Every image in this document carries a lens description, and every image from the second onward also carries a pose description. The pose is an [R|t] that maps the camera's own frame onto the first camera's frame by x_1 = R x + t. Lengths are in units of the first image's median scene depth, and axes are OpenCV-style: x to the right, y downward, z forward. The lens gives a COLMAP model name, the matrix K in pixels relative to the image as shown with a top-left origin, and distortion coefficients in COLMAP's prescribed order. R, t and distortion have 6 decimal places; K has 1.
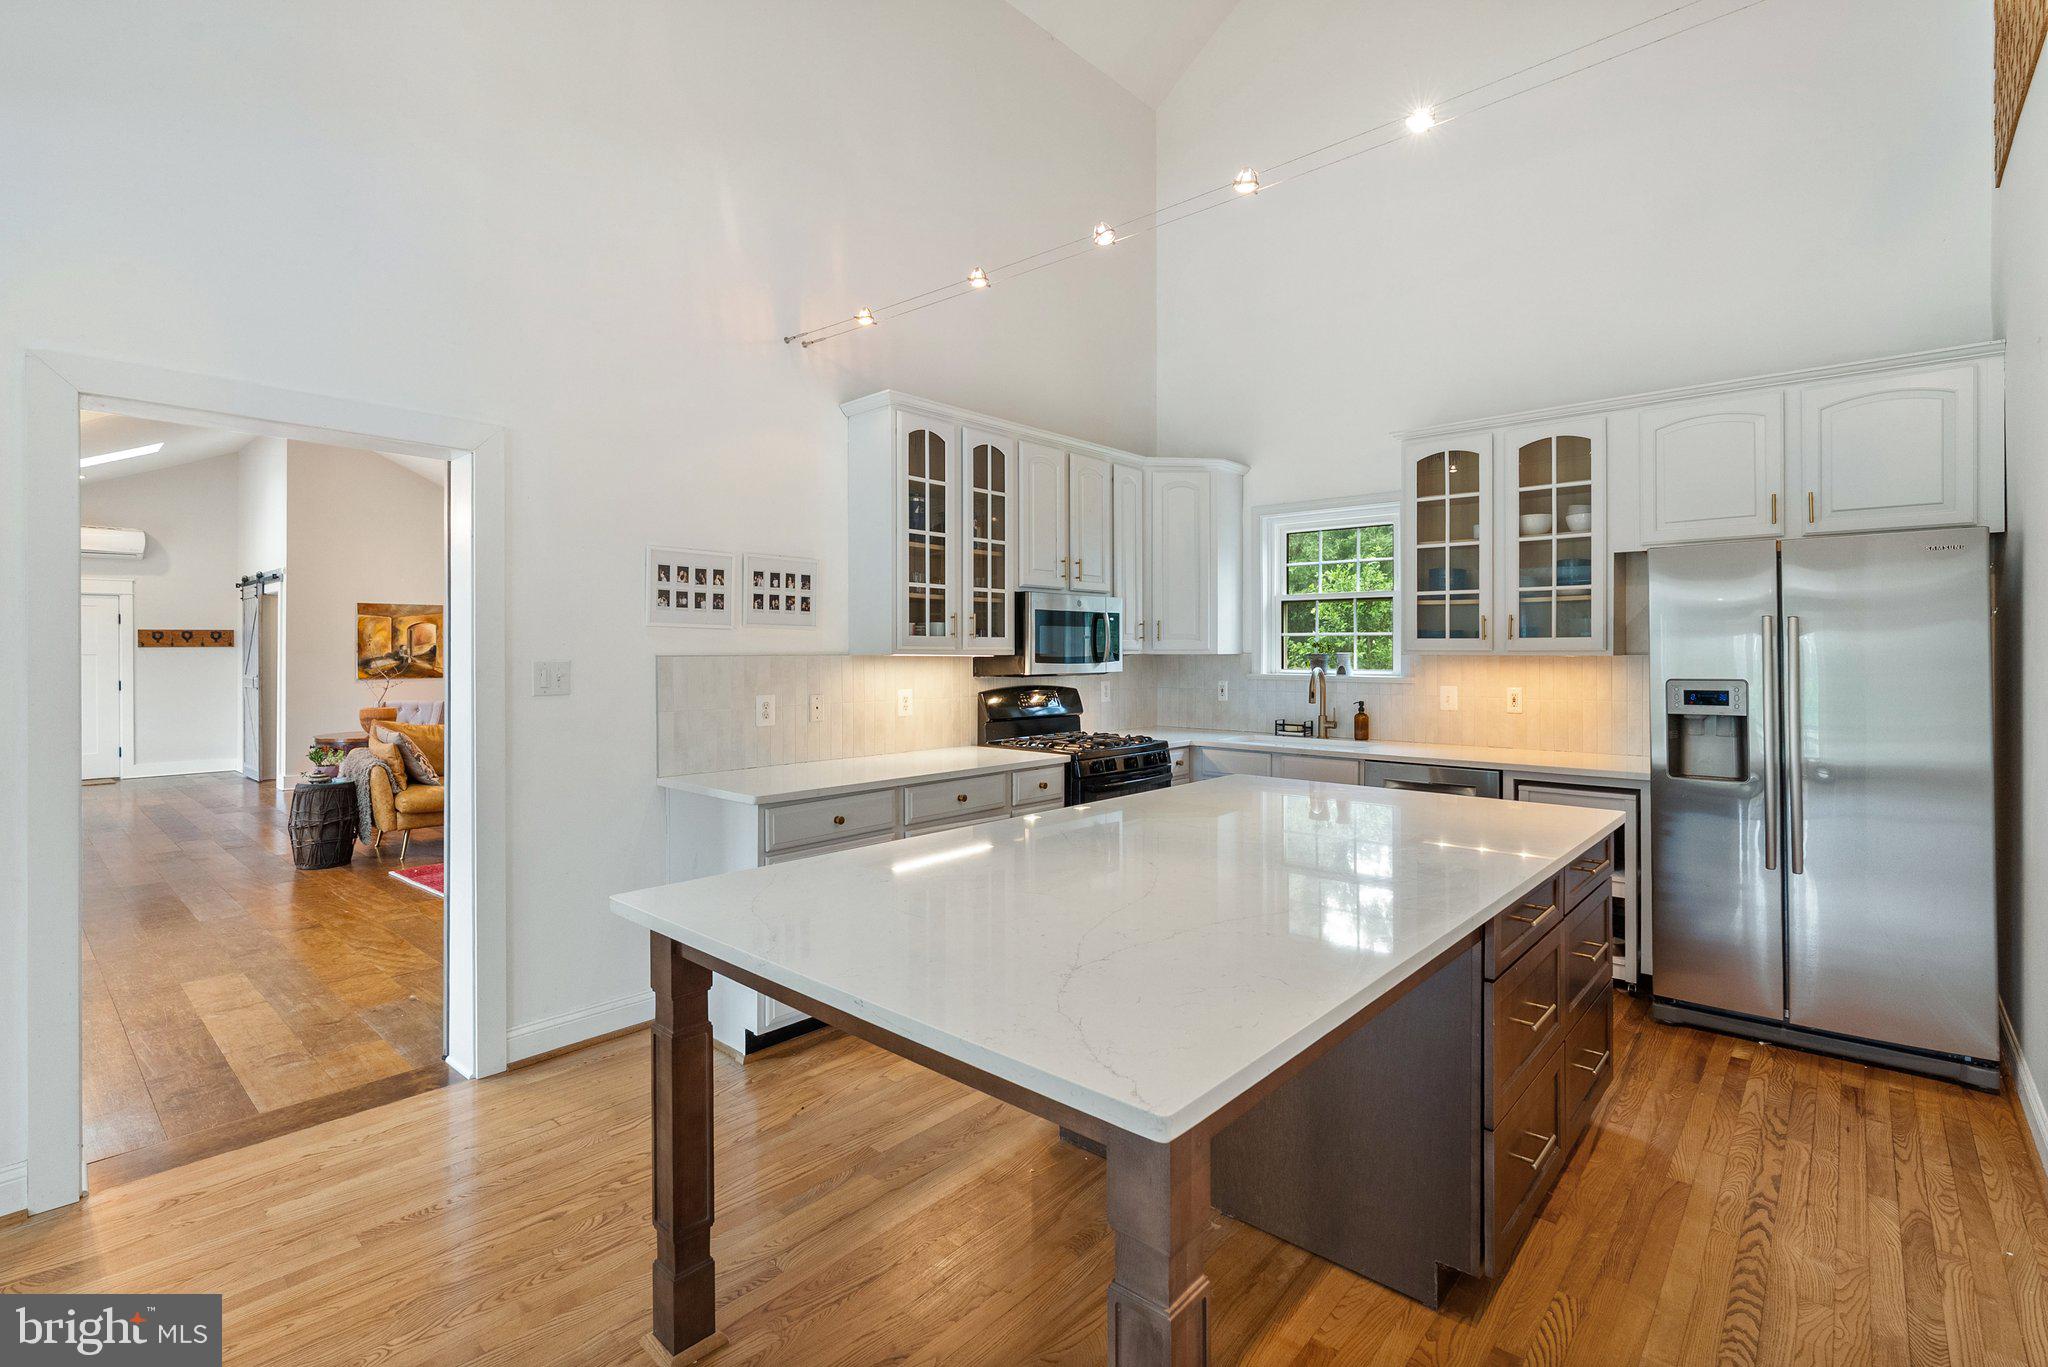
lens RADIAL K [[933.7, 0, 1025.4], [0, 933.7, 648.5], [0, 0, 1]] dist [-0.004807, 0.001122]
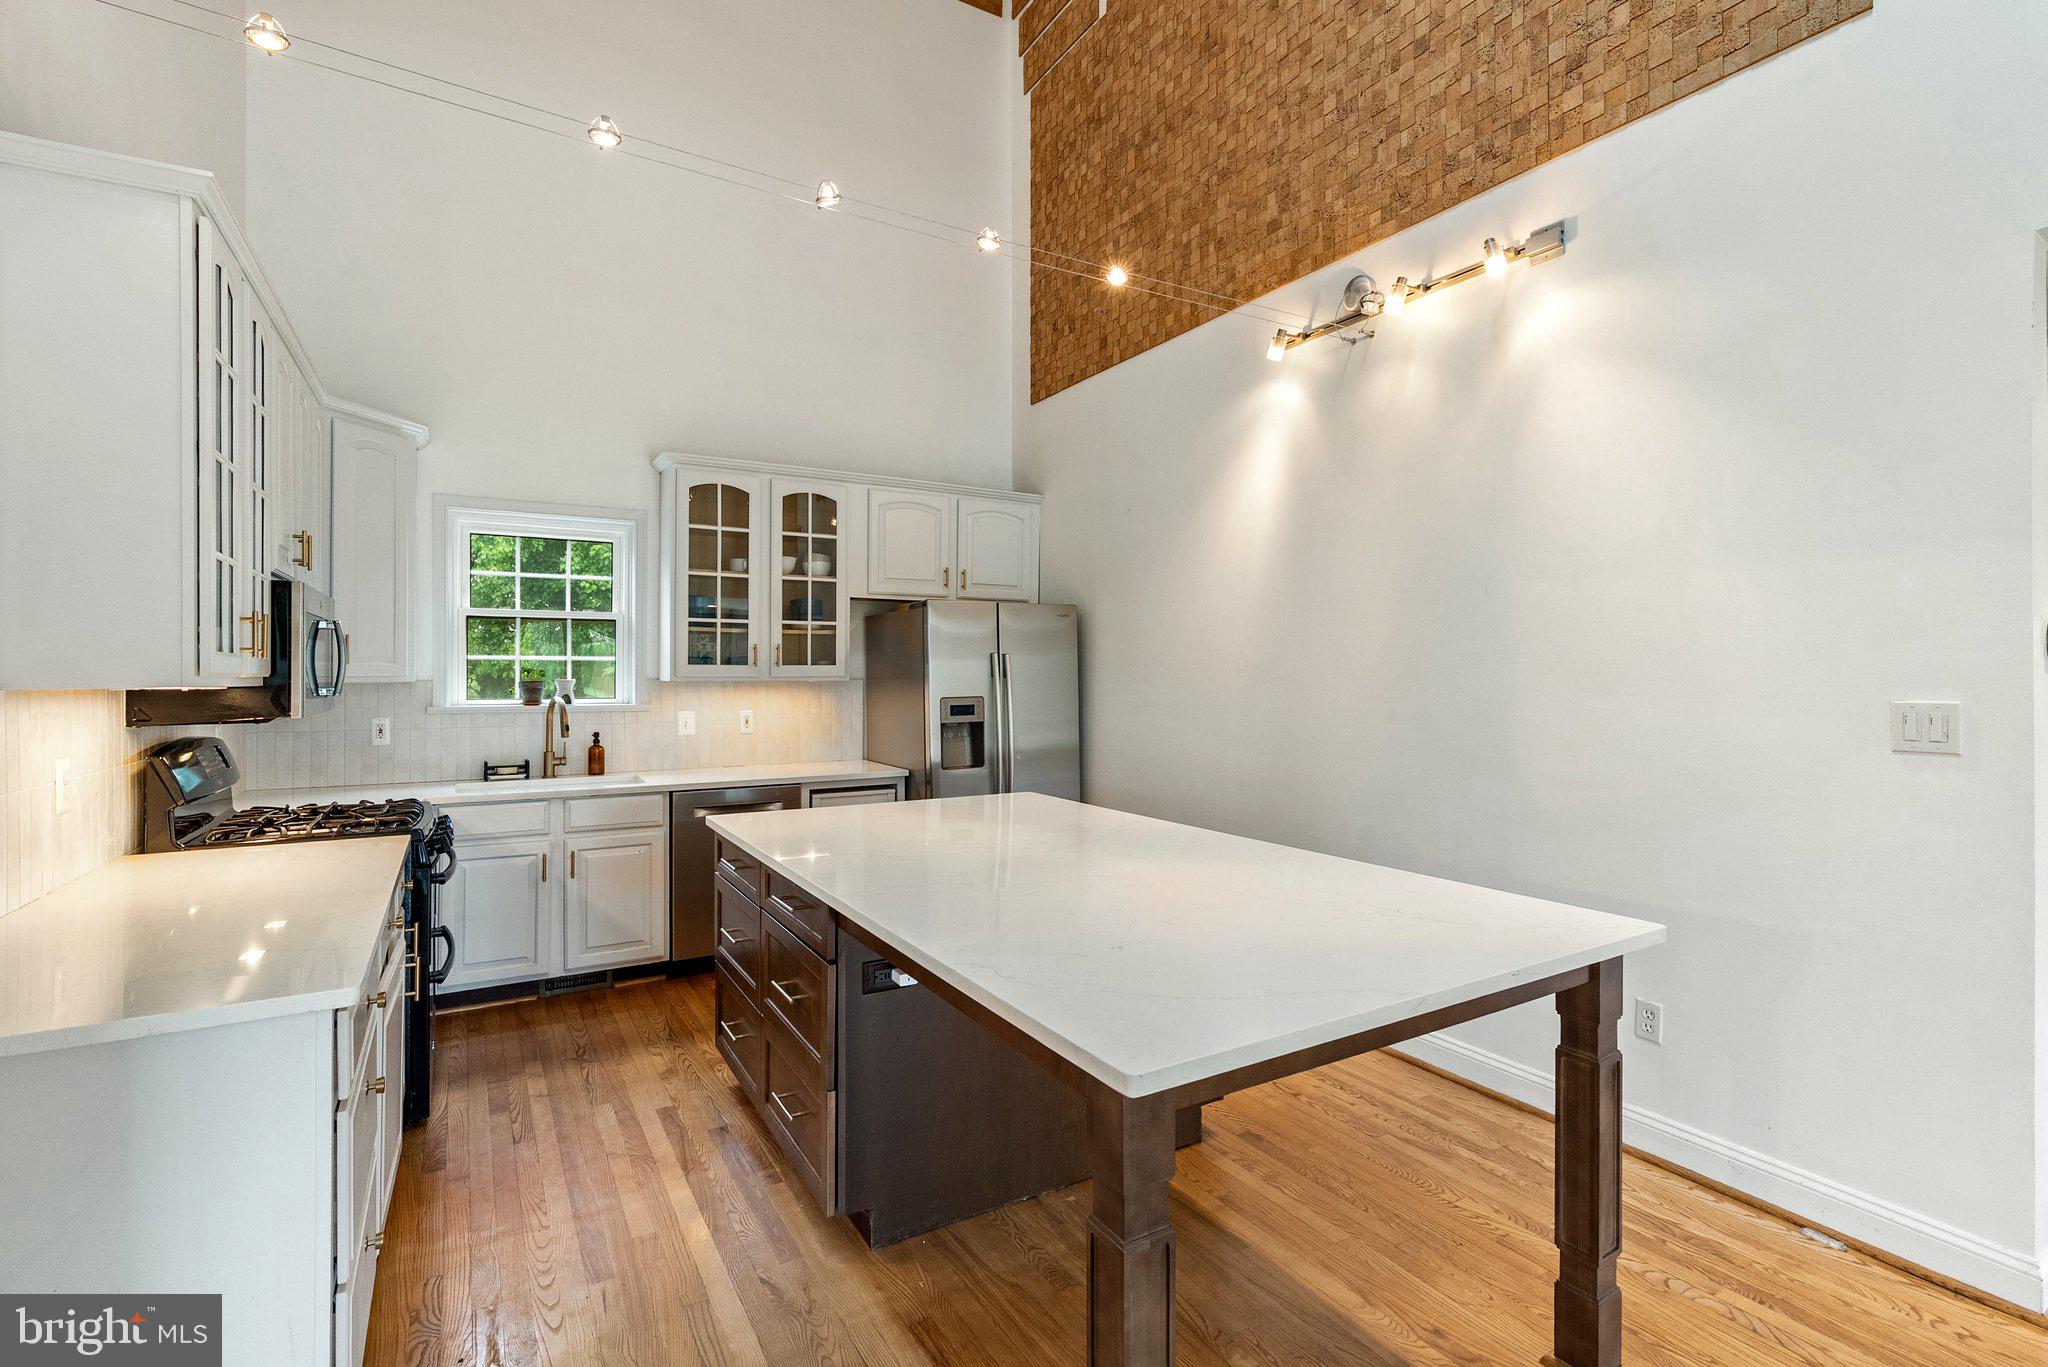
lens RADIAL K [[944.5, 0, 1023.6], [0, 944.5, 671.2], [0, 0, 1]] dist [-0.012269, 0.004228]
pose [[0.293450, 0.002698, 0.955971, -0.421222], [-0.000841, 0.999996, -0.002564, -0.001344], [-0.955974, -0.000051, 0.293451, 0.346847]]
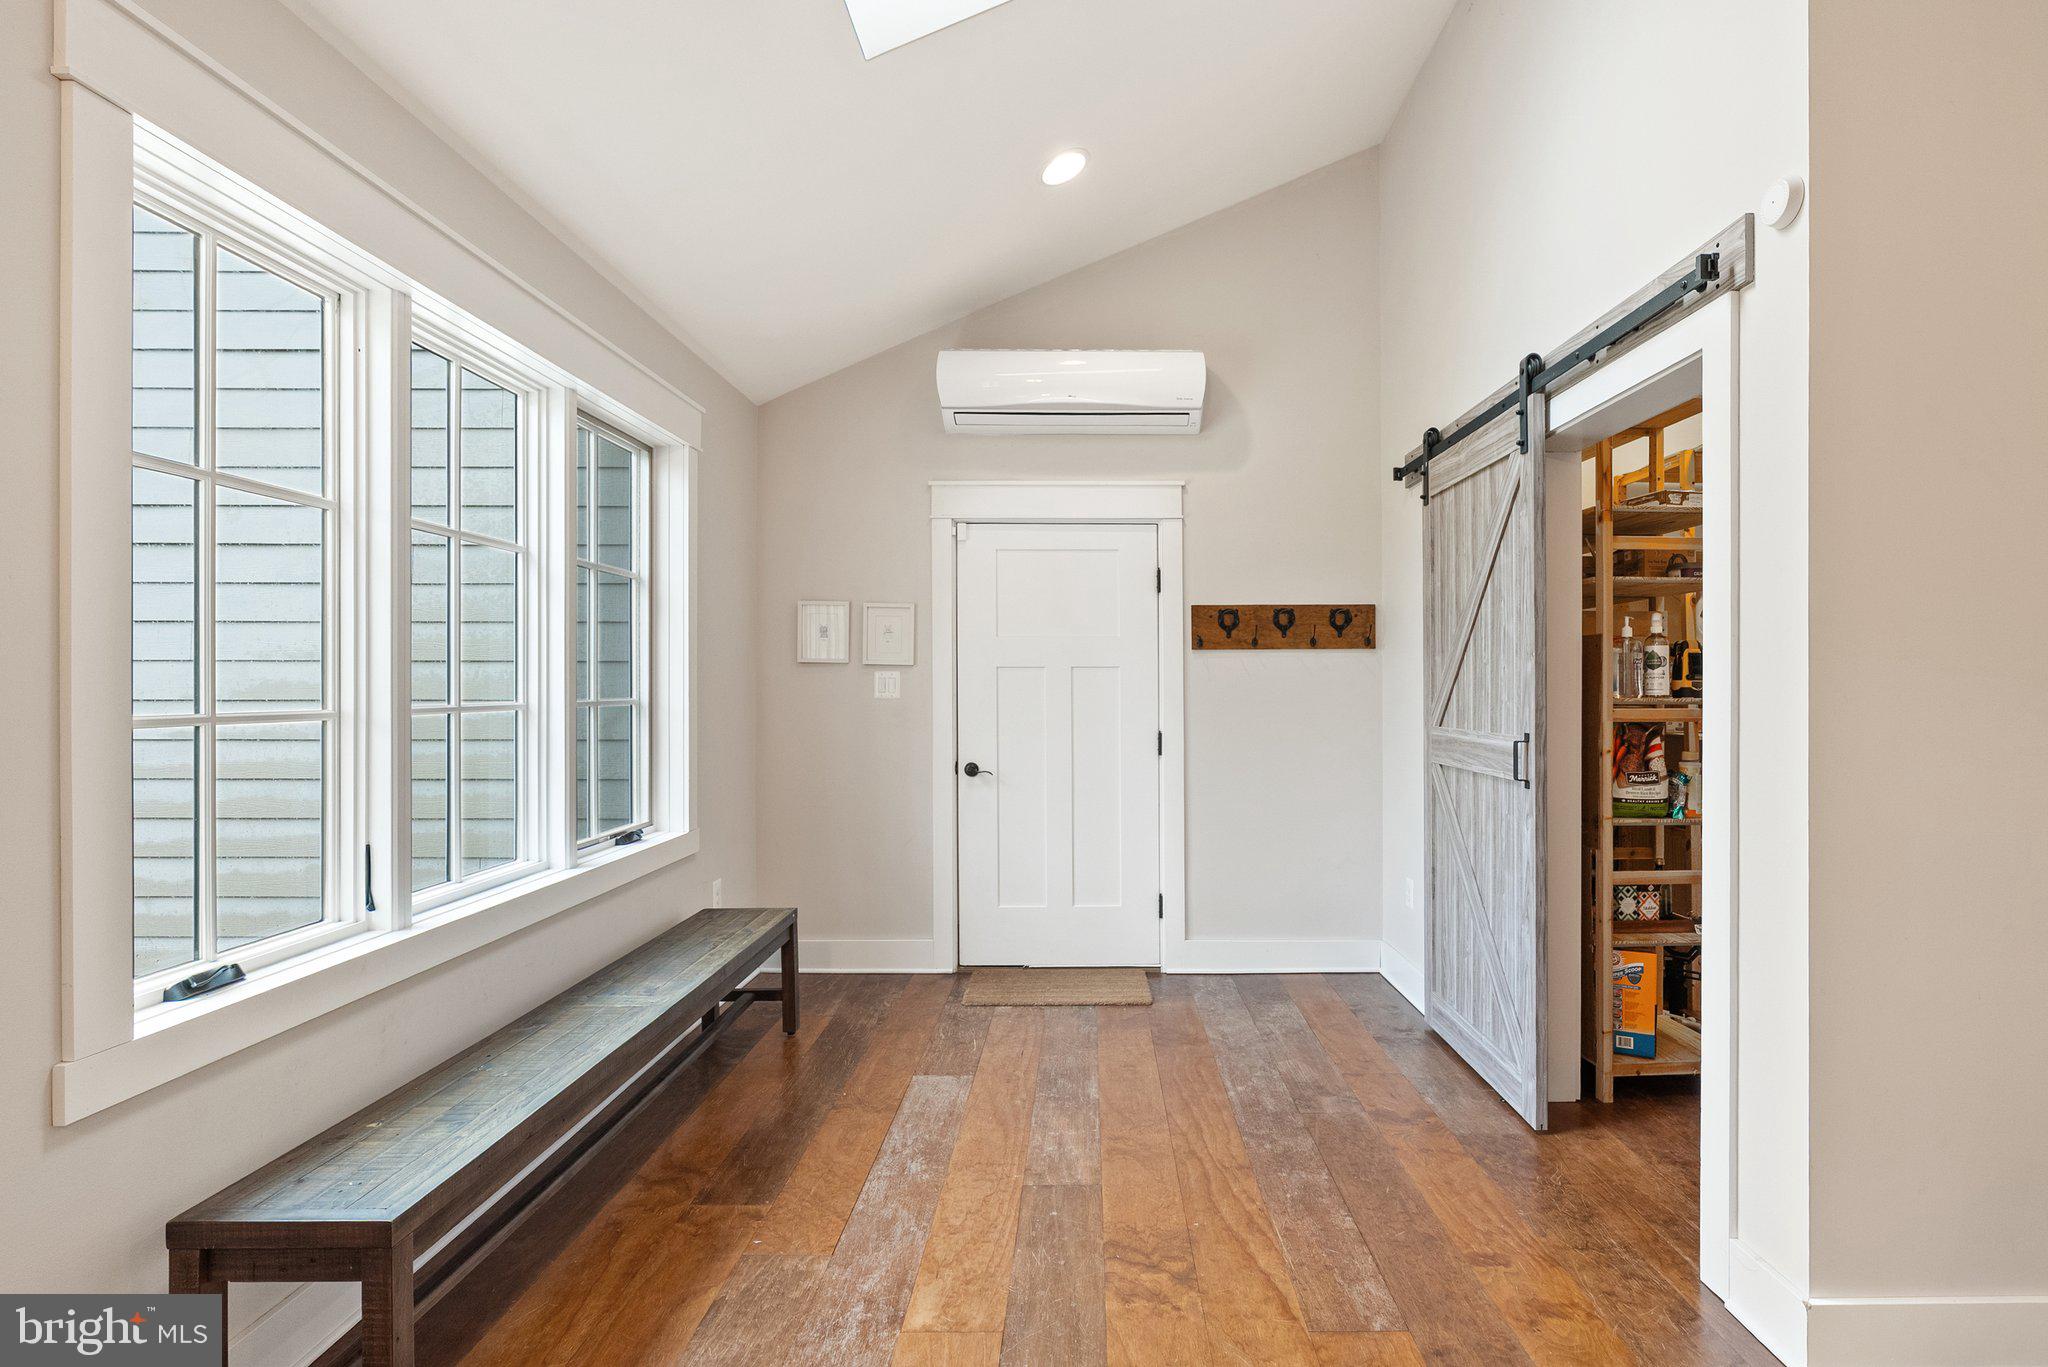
lens RADIAL K [[965.1, 0, 1111.8], [0, 965.1, 652.5], [0, 0, 1]] dist [-0.001595, 0.000212]
pose [[0.685915, -0.019517, -0.727420, -1.505721], [-0.002751, 0.999564, -0.029413, 0.027703], [0.727676, 0.022176, 0.685562, 1.538191]]
